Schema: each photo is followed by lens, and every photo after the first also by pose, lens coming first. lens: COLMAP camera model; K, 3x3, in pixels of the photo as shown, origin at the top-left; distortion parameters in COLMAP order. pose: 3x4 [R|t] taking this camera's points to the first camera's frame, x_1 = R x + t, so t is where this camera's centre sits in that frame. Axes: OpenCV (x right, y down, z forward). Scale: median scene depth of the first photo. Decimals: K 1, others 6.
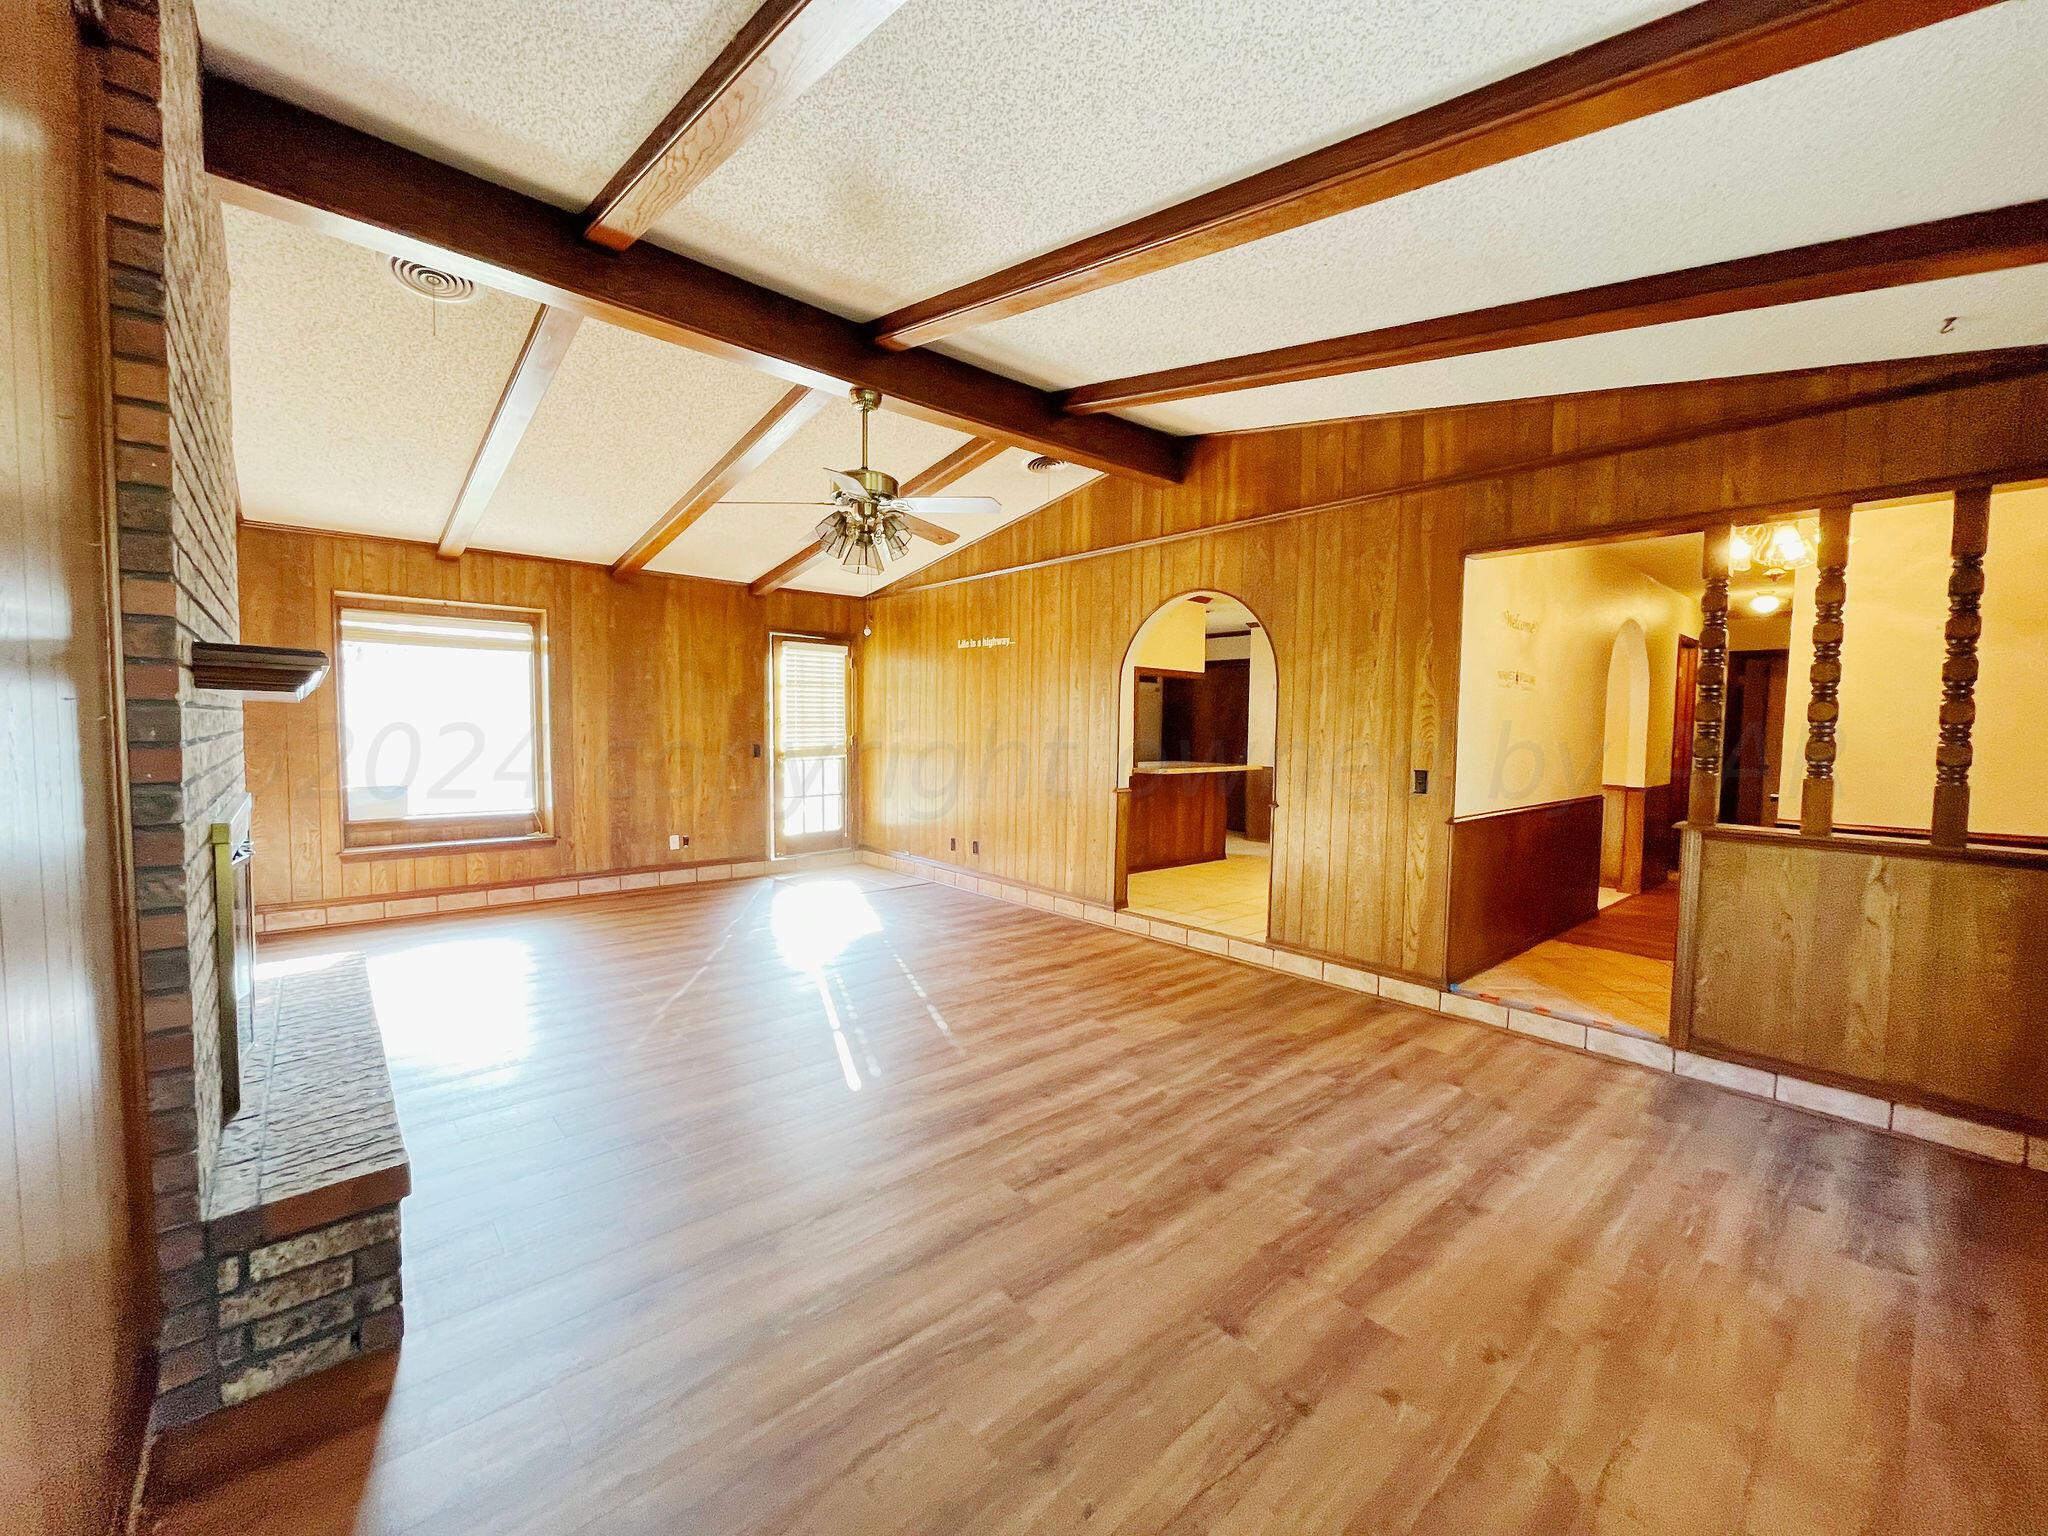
lens RADIAL K [[824.2, 0, 1019.9], [0, 824.2, 767.6], [0, 0, 1]] dist [-0.001005, -0.000478]
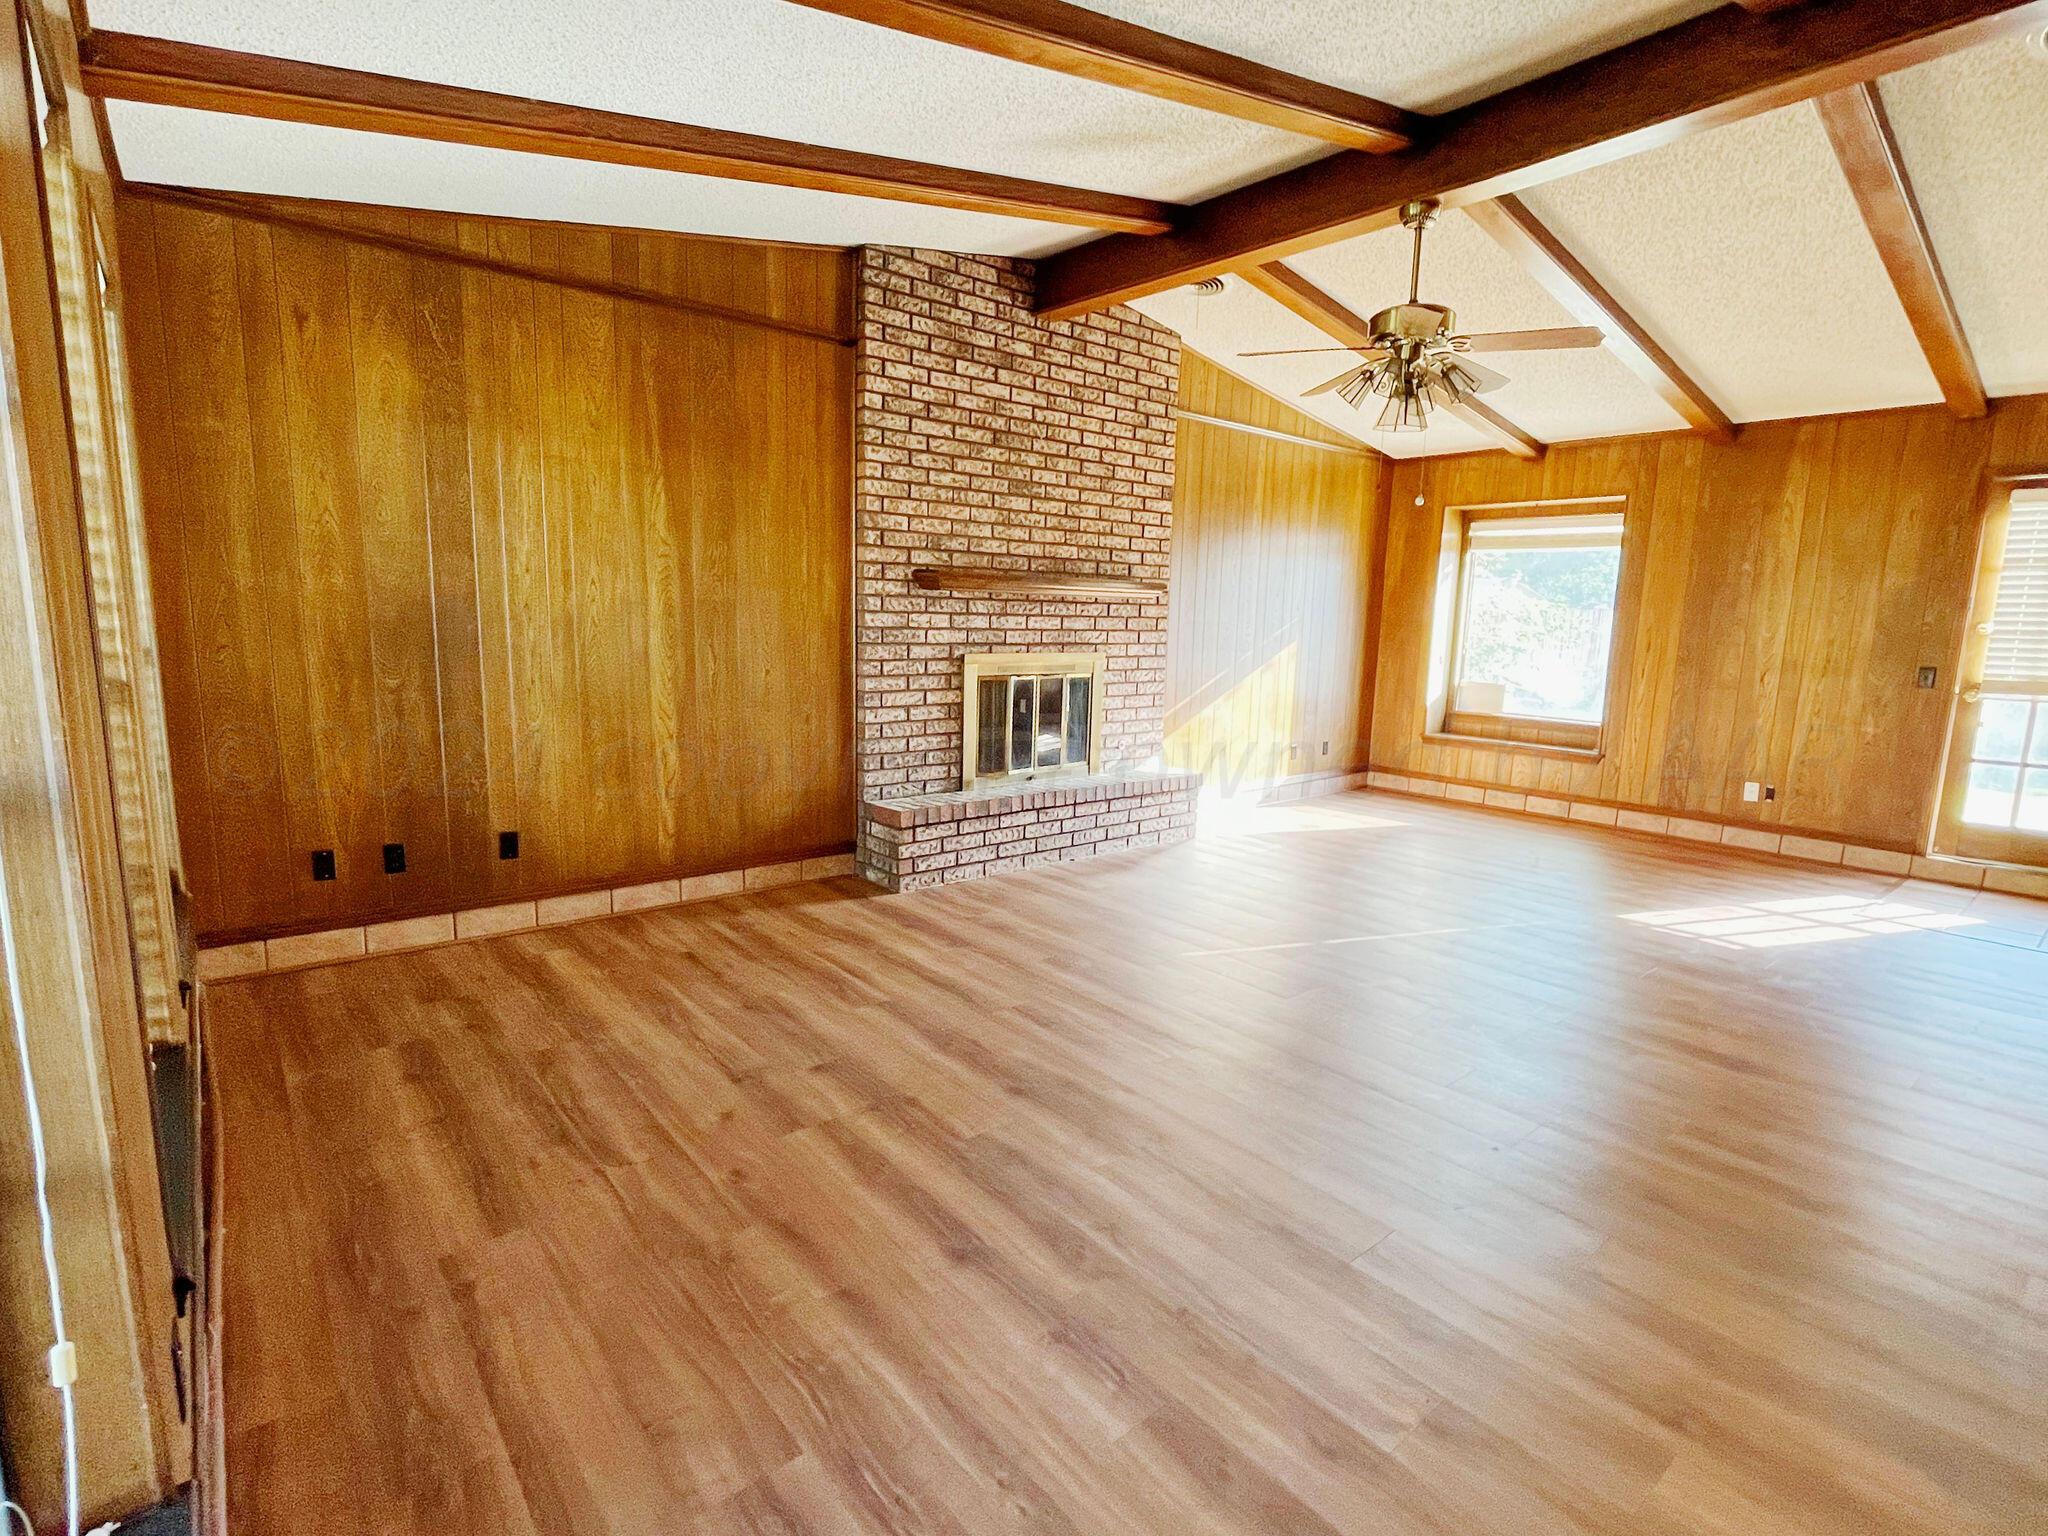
lens RADIAL K [[991.3, 0, 1024.0], [0, 991.3, 768.0], [0, 0, 1]] dist [-0.001910, -0.000372]
pose [[-0.025688, 0.144354, -0.989193, 0.541185], [-0.079929, 0.986055, 0.145972, -0.008916], [0.996470, 0.082815, -0.013792, 0.412448]]
